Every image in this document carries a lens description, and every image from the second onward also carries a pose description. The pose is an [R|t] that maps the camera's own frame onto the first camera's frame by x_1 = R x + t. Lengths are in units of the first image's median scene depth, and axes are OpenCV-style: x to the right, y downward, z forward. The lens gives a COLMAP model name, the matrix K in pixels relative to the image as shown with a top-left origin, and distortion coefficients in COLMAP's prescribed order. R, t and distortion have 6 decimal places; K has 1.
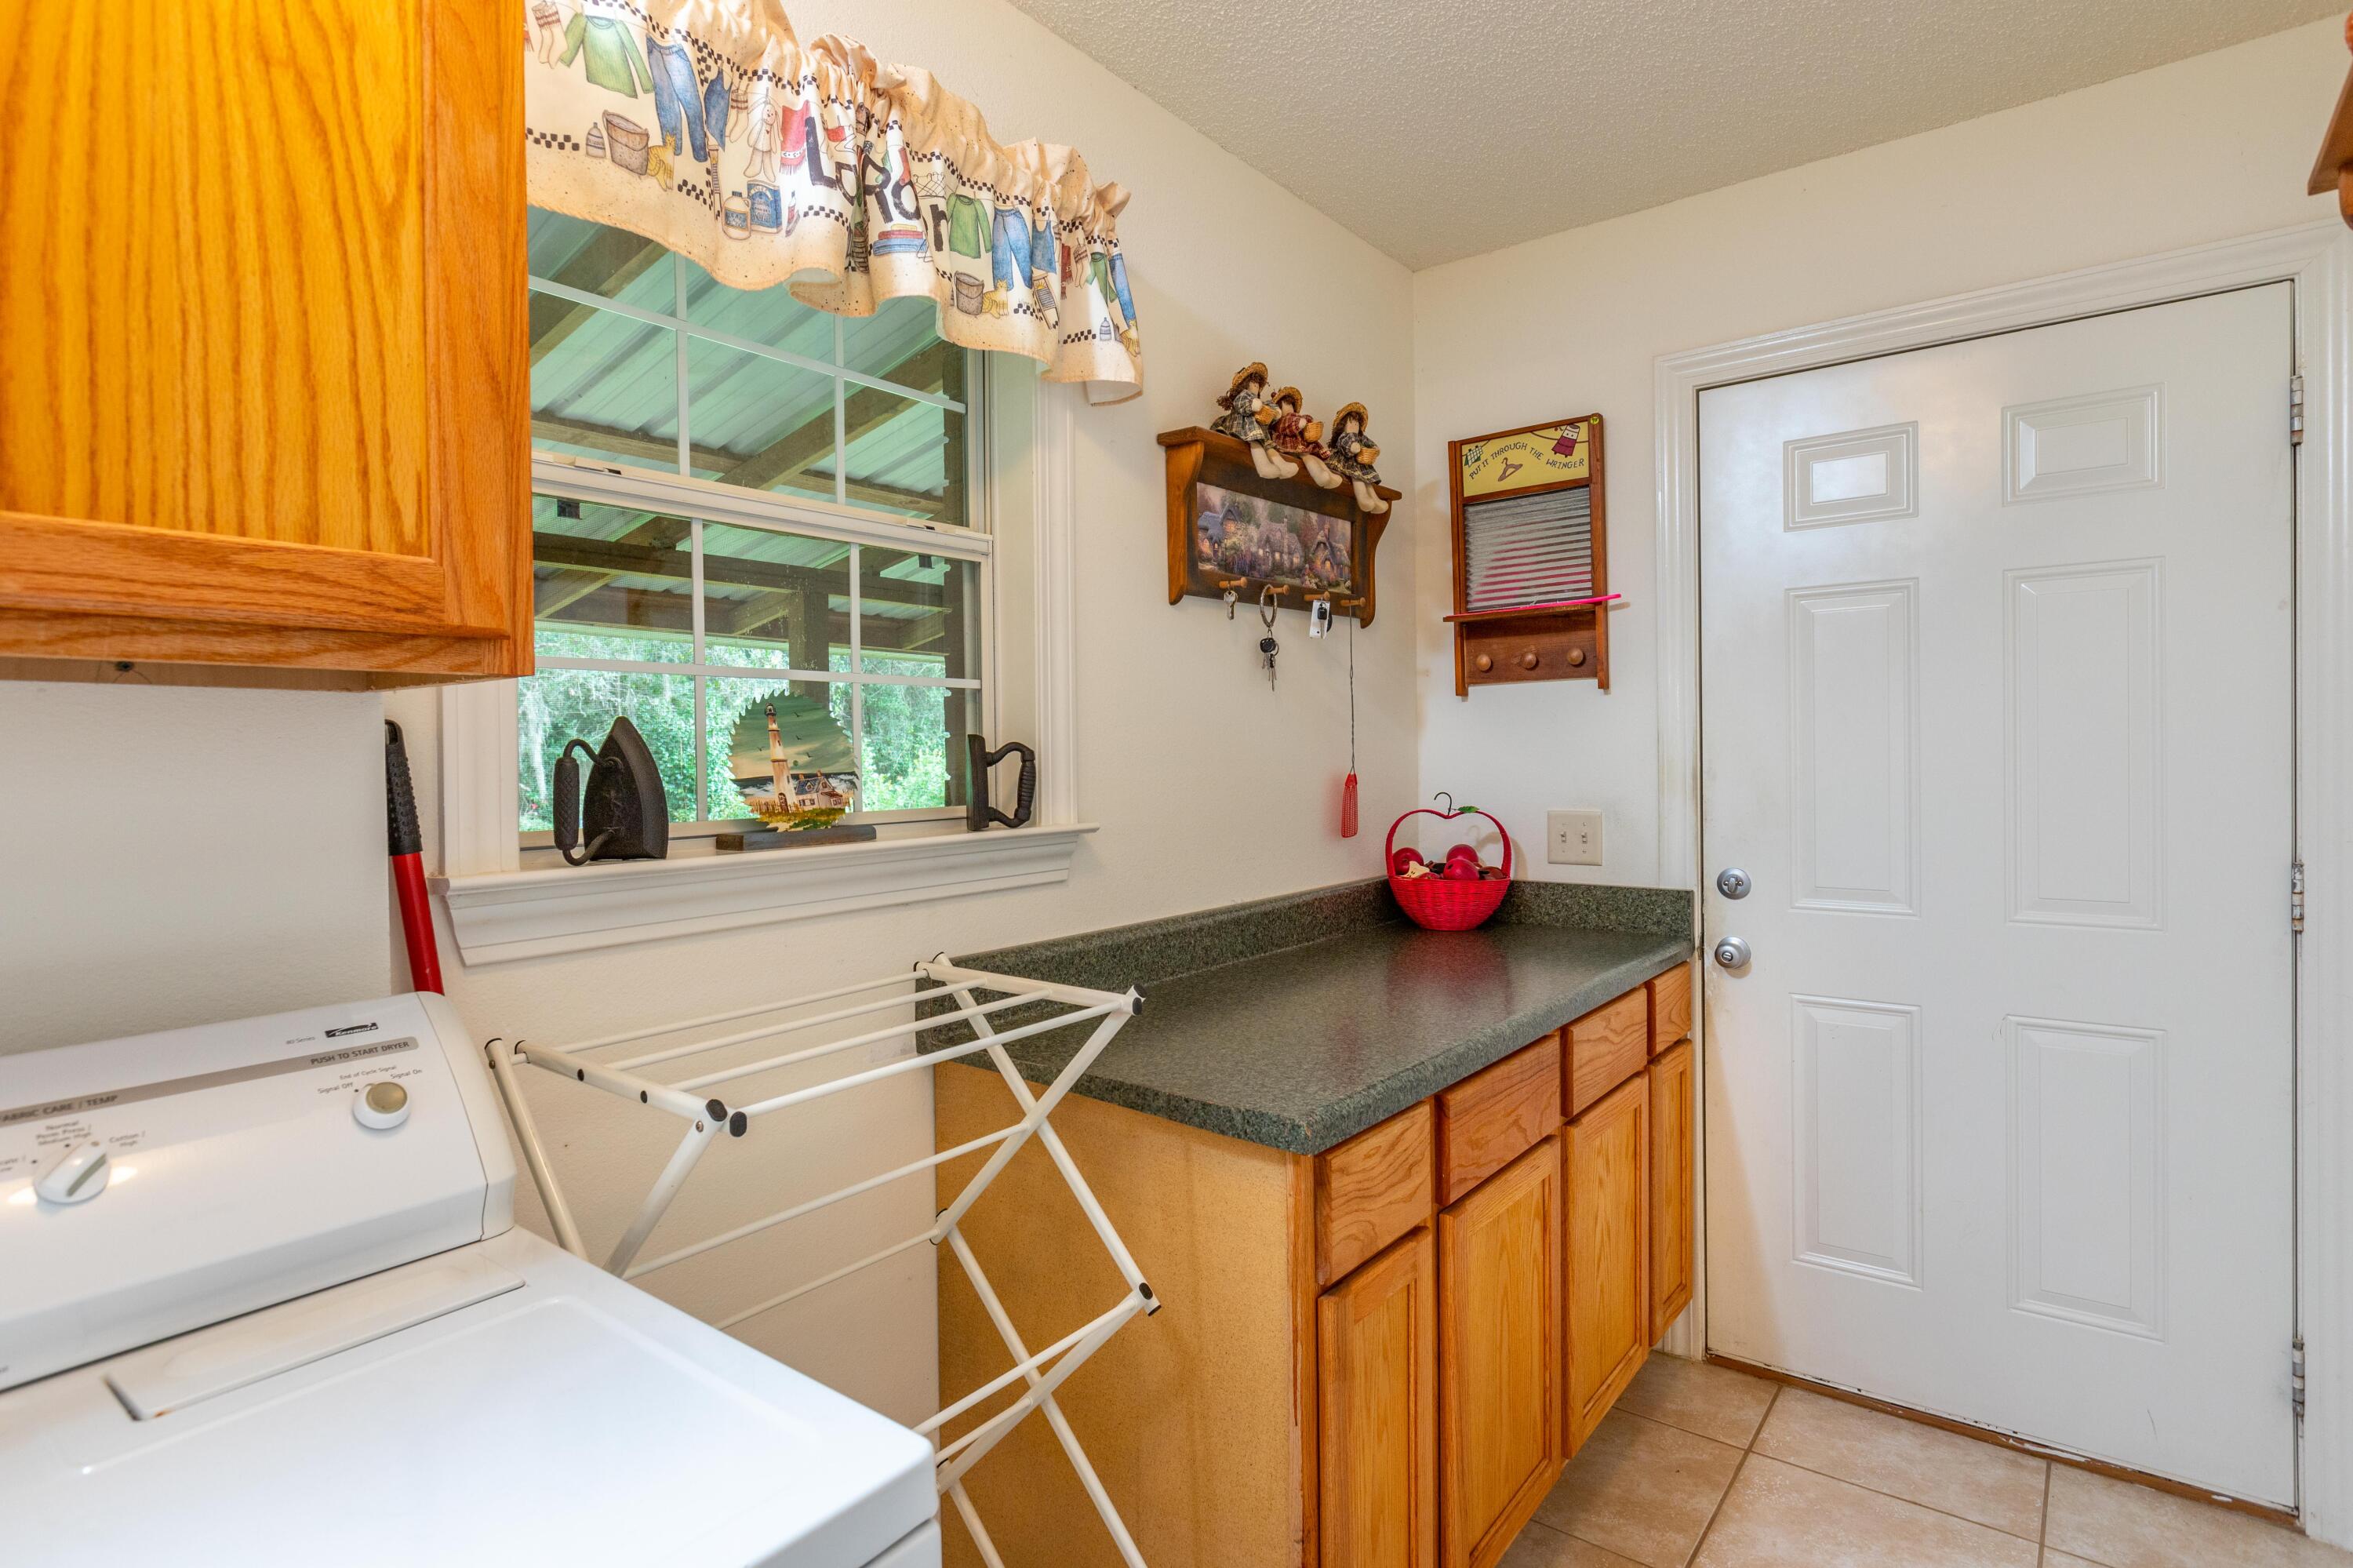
lens RADIAL K [[1180.4, 0, 1169.5], [0, 1180.4, 770.0], [0, 0, 1]] dist [-0.004223, 0.002074]
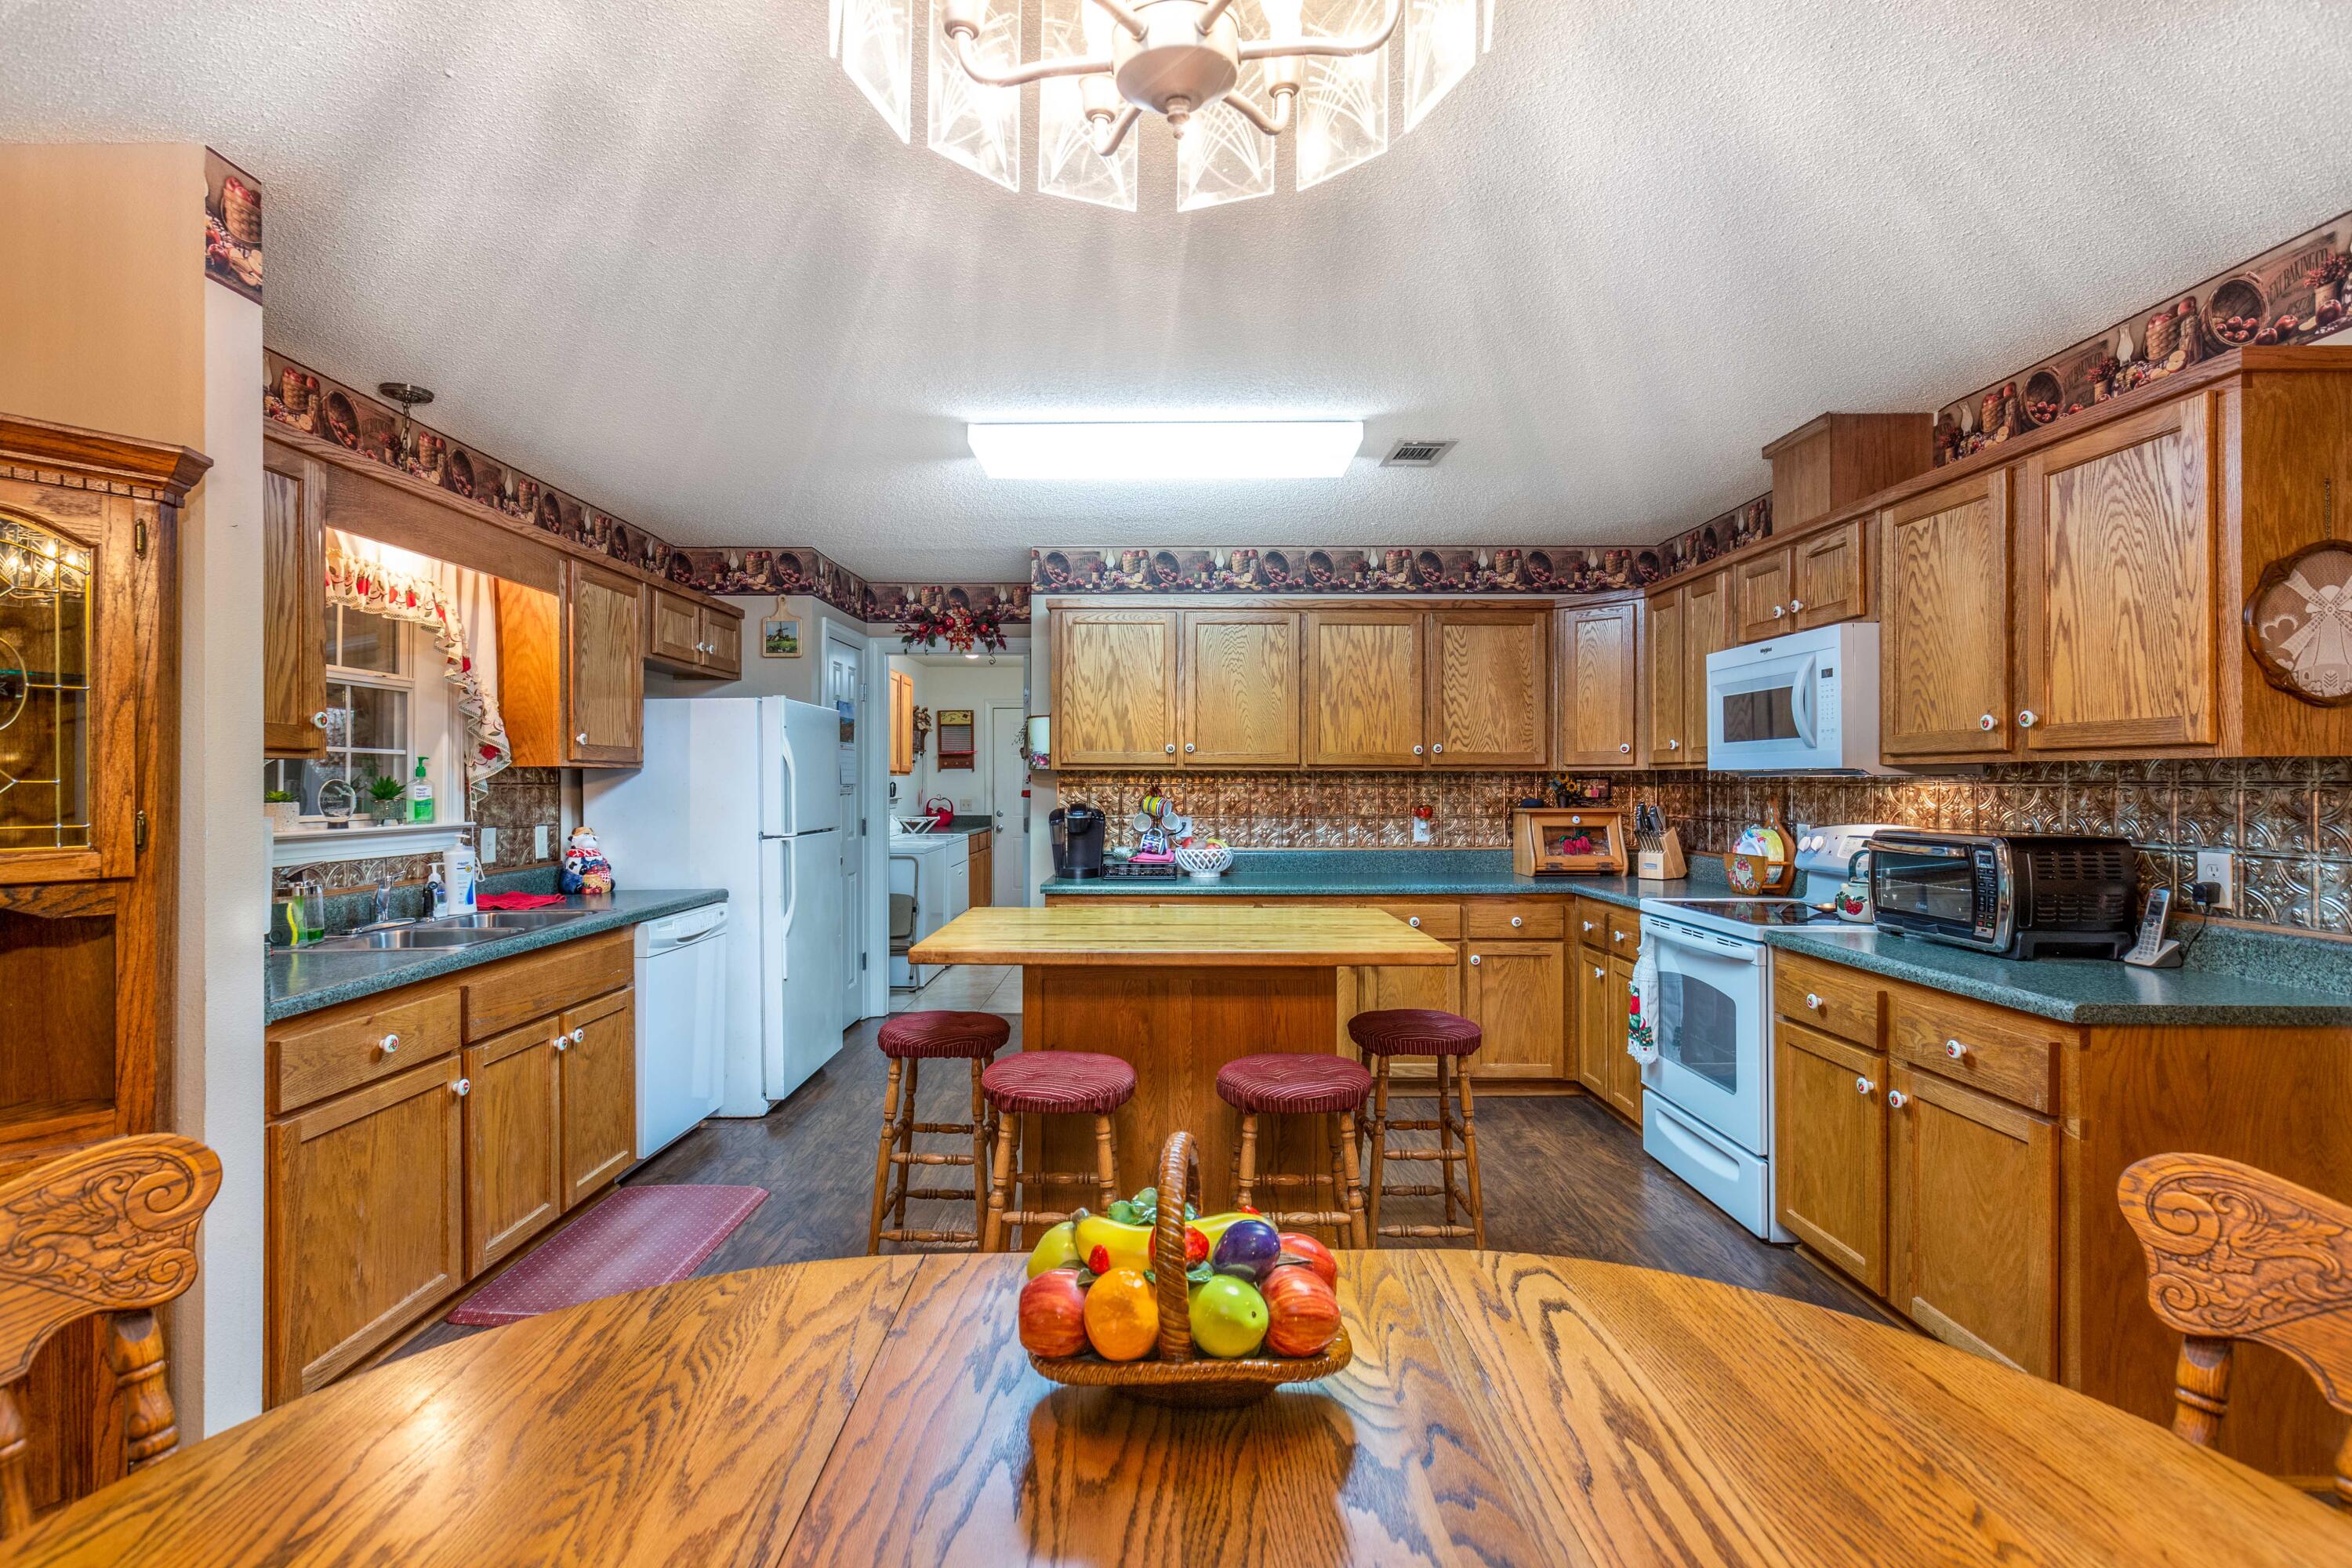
lens RADIAL K [[1074.6, 0, 1168.6], [0, 1074.6, 783.1], [0, 0, 1]] dist [0.000659, 0.000627]
pose [[0.786520, 0.013417, 0.617419, -1.622547], [-0.000955, 0.999789, -0.020510, 0.061572], [-0.617564, 0.015542, 0.786367, -2.762409]]
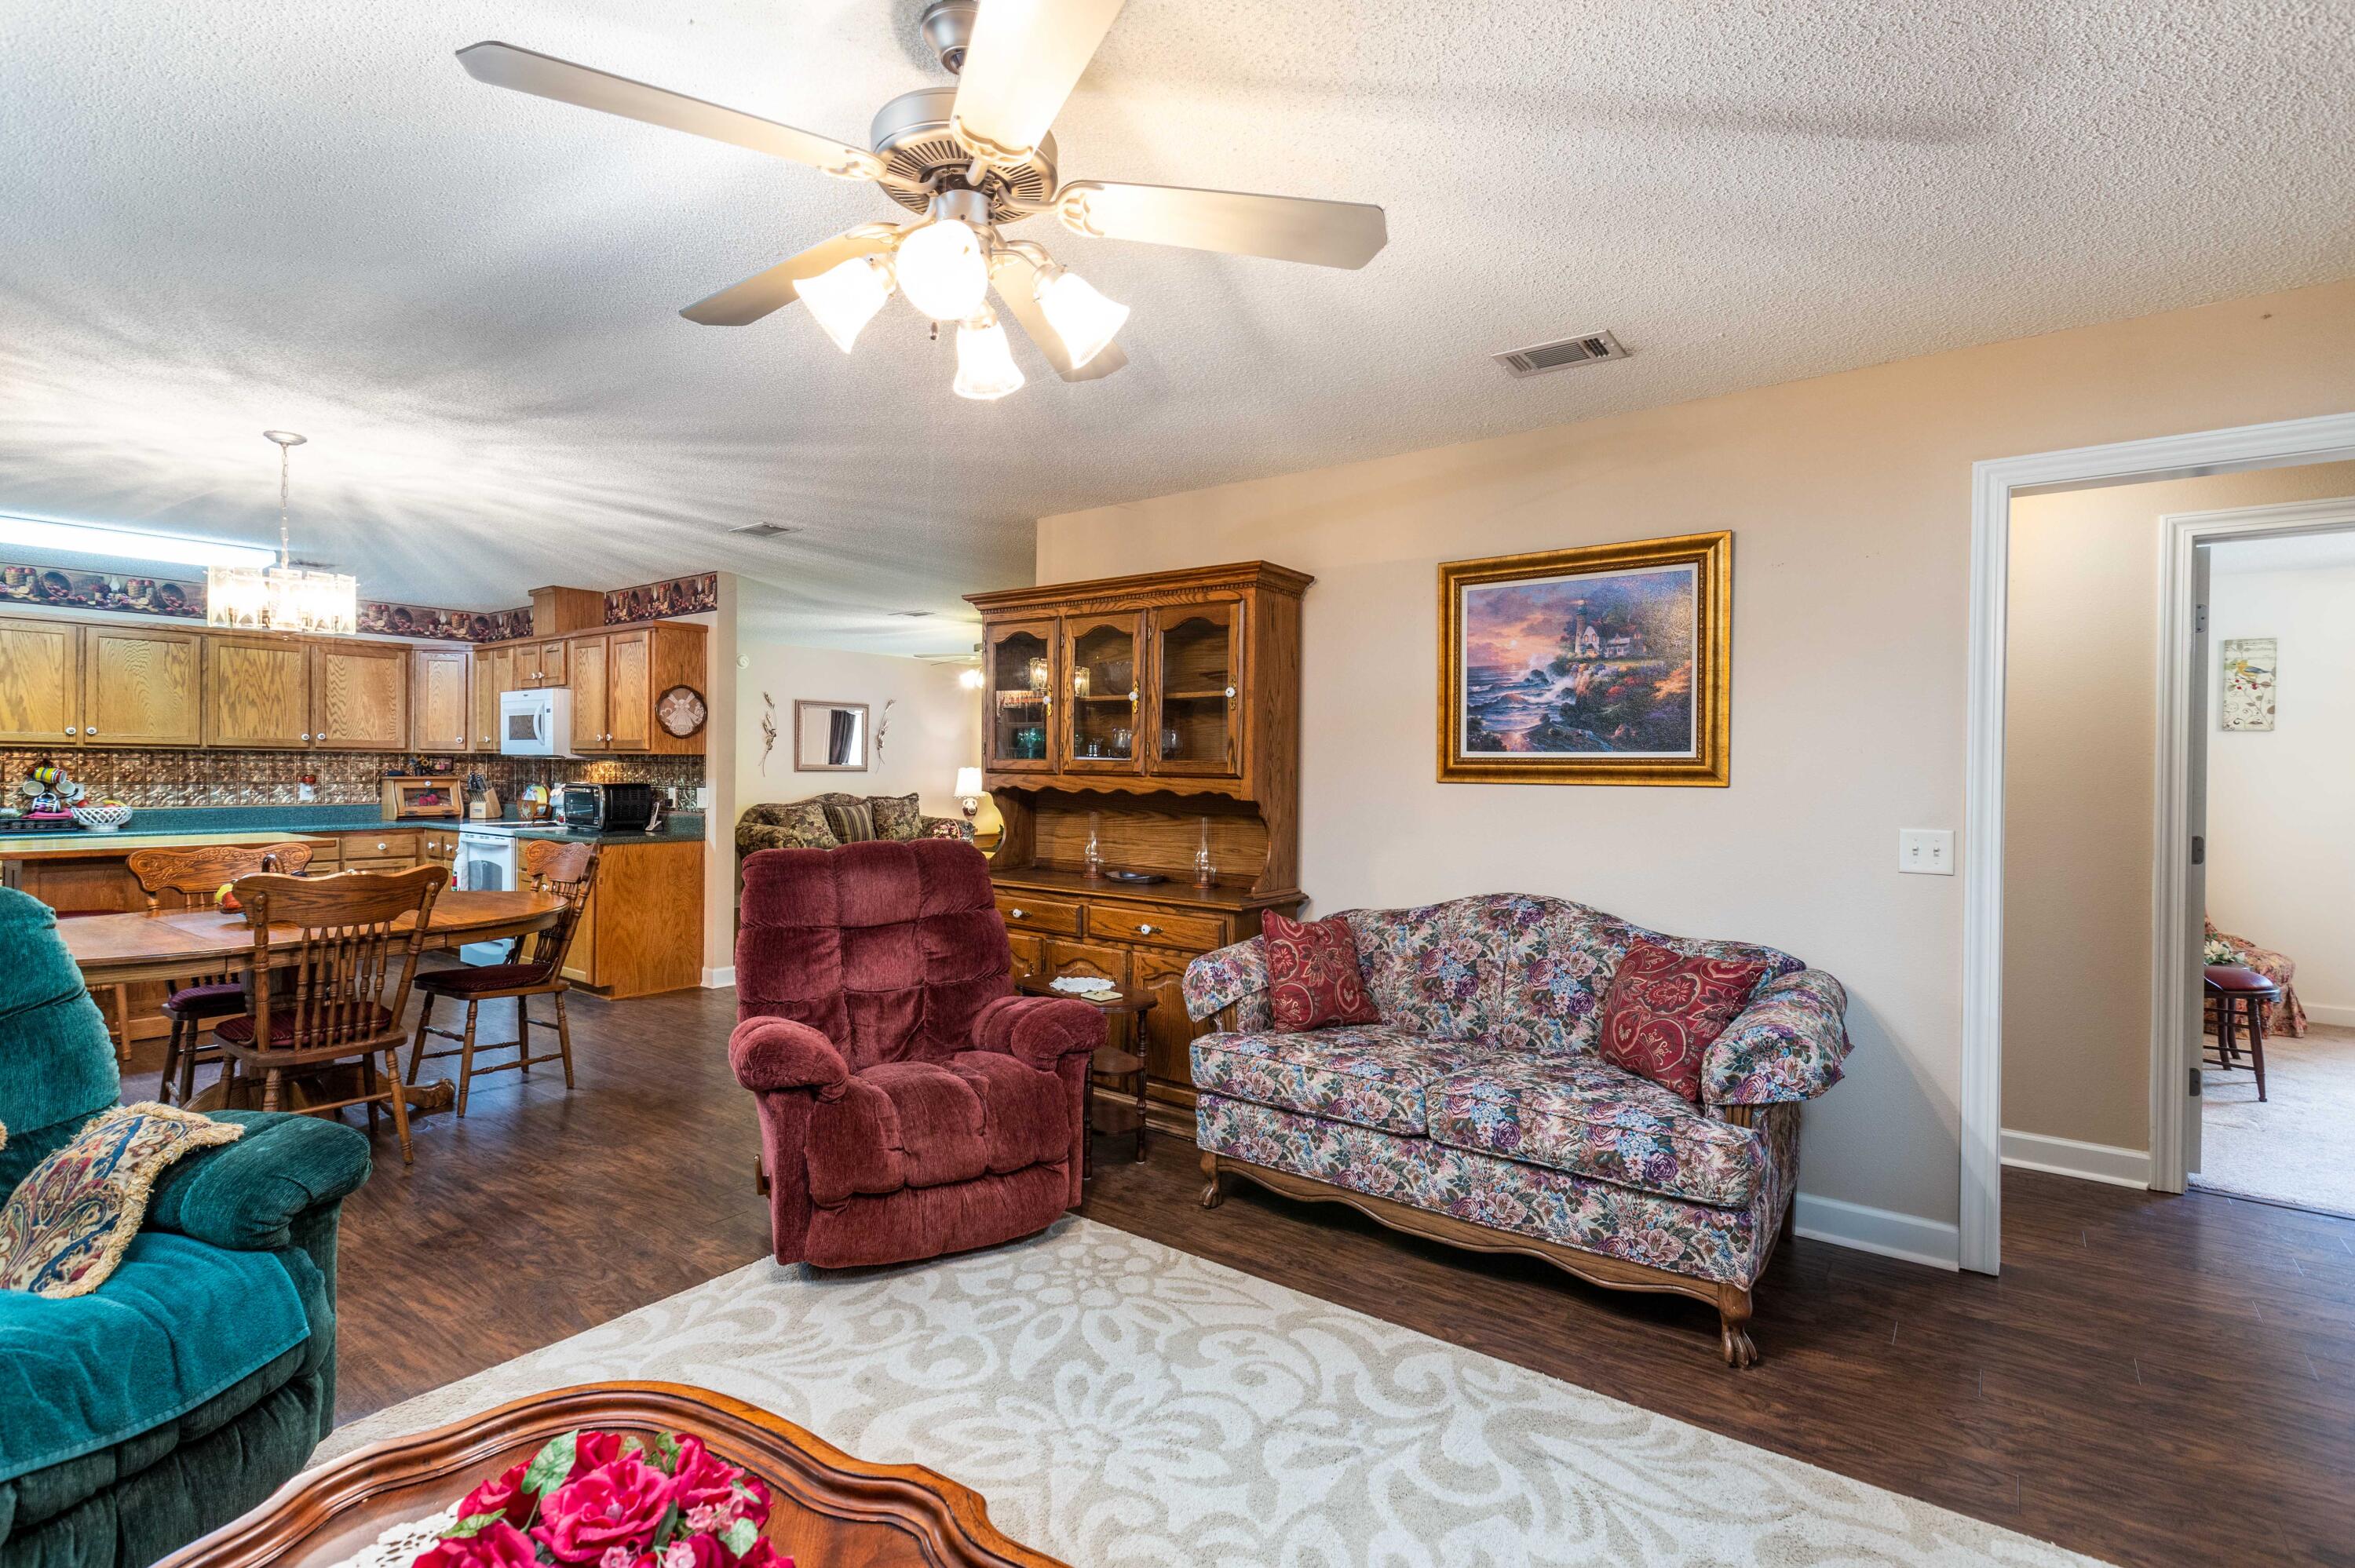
lens RADIAL K [[1092.0, 0, 1178.6], [0, 1092.0, 774.3], [0, 0, 1]] dist [-0.003574, -0.000152]
pose [[-0.020221, 0.006724, 0.999773, -3.038109], [0.006348, 0.999958, -0.006596, 0.095371], [-0.999775, 0.006213, -0.020263, -3.796946]]
